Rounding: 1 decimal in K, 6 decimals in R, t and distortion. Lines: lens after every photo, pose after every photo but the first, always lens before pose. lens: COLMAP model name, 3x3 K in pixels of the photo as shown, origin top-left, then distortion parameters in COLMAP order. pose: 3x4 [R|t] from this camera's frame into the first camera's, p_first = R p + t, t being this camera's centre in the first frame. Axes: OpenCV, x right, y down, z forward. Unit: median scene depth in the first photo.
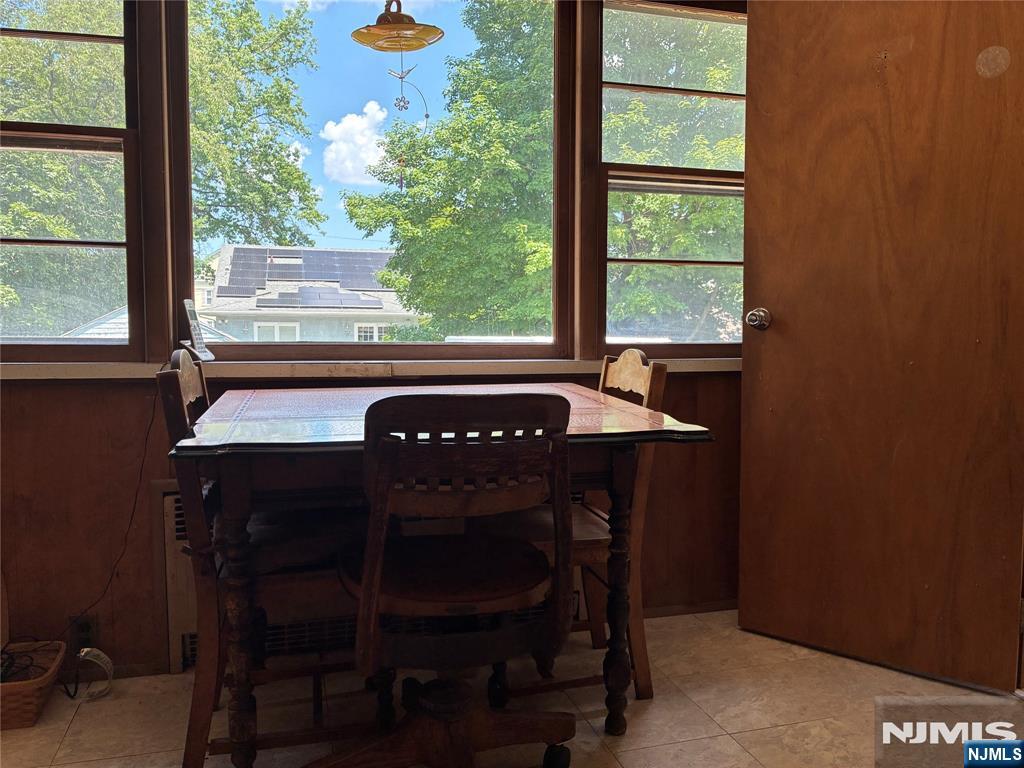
lens RADIAL K [[782.3, 0, 509.1], [0, 782.3, 379.8], [0, 0, 1]] dist [0.061932, -0.088138]
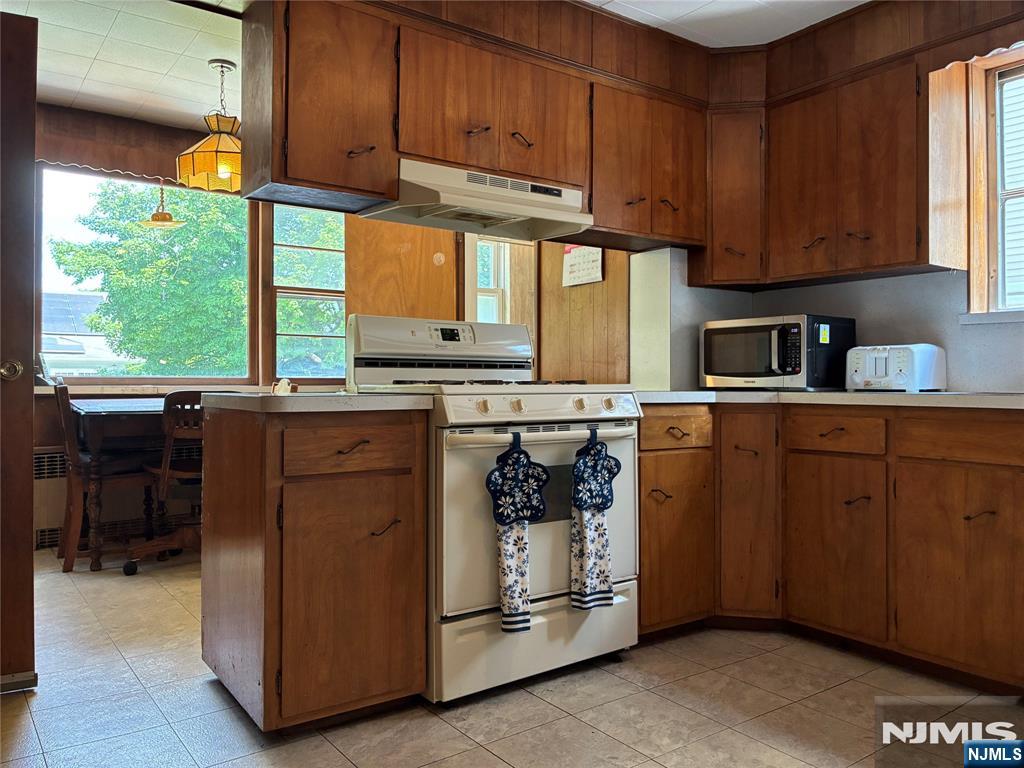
lens RADIAL K [[782.3, 0, 509.1], [0, 782.3, 379.8], [0, 0, 1]] dist [0.061932, -0.088138]
pose [[0.941442, -0.000096, 0.337175, 0.009447], [0.020431, 0.998179, -0.056762, 0.083608], [-0.336556, 0.060327, 0.939729, -1.044013]]
